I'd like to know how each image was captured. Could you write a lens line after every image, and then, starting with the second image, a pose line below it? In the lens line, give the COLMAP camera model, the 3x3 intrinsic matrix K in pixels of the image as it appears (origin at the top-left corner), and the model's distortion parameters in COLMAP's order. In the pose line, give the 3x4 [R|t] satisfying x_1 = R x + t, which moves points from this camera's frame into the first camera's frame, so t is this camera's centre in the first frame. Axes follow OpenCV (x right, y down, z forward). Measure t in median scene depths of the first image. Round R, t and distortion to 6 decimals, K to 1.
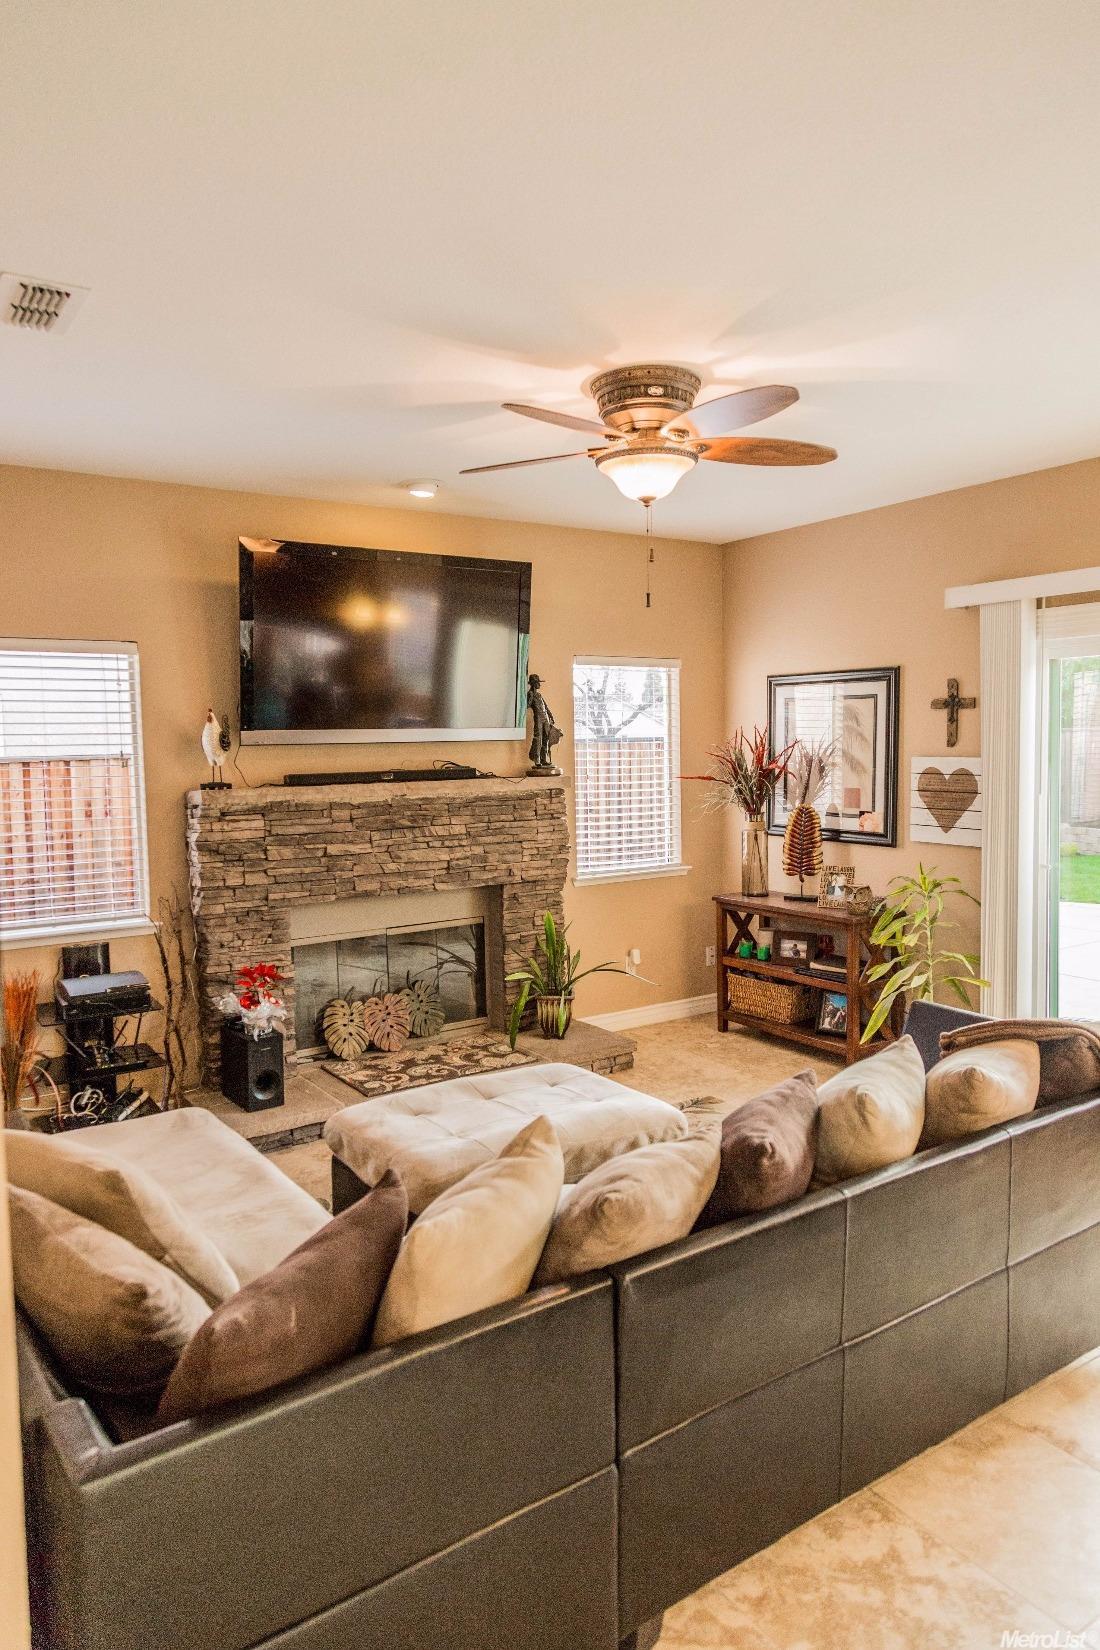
lens RADIAL K [[1098.6, 0, 508.7], [0, 1098.6, 812.5], [0, 0, 1]] dist [0.001483, -0.001208]
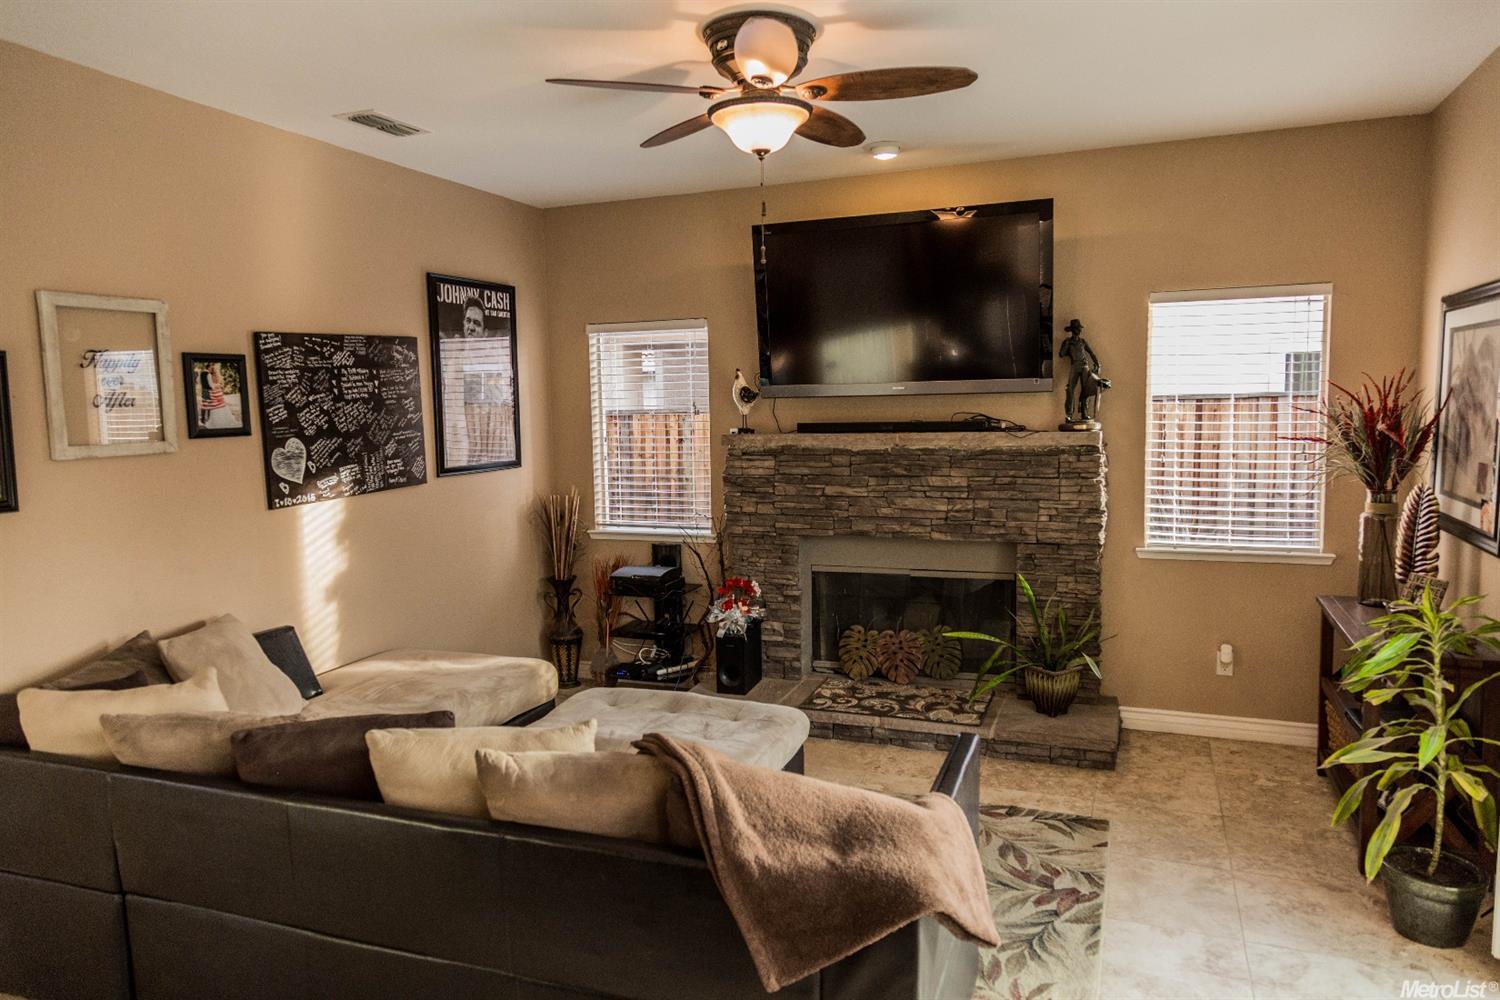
lens RADIAL K [[998.7, 0, 750.0], [0, 998.7, 500.0], [0, 0, 1]] dist [0.001483, -0.001208]
pose [[0.570552, 0.089962, -0.816320, 0.620038], [-0.041300, 0.995868, 0.080883, -0.035379], [0.820223, -0.012434, 0.571909, 0.339574]]
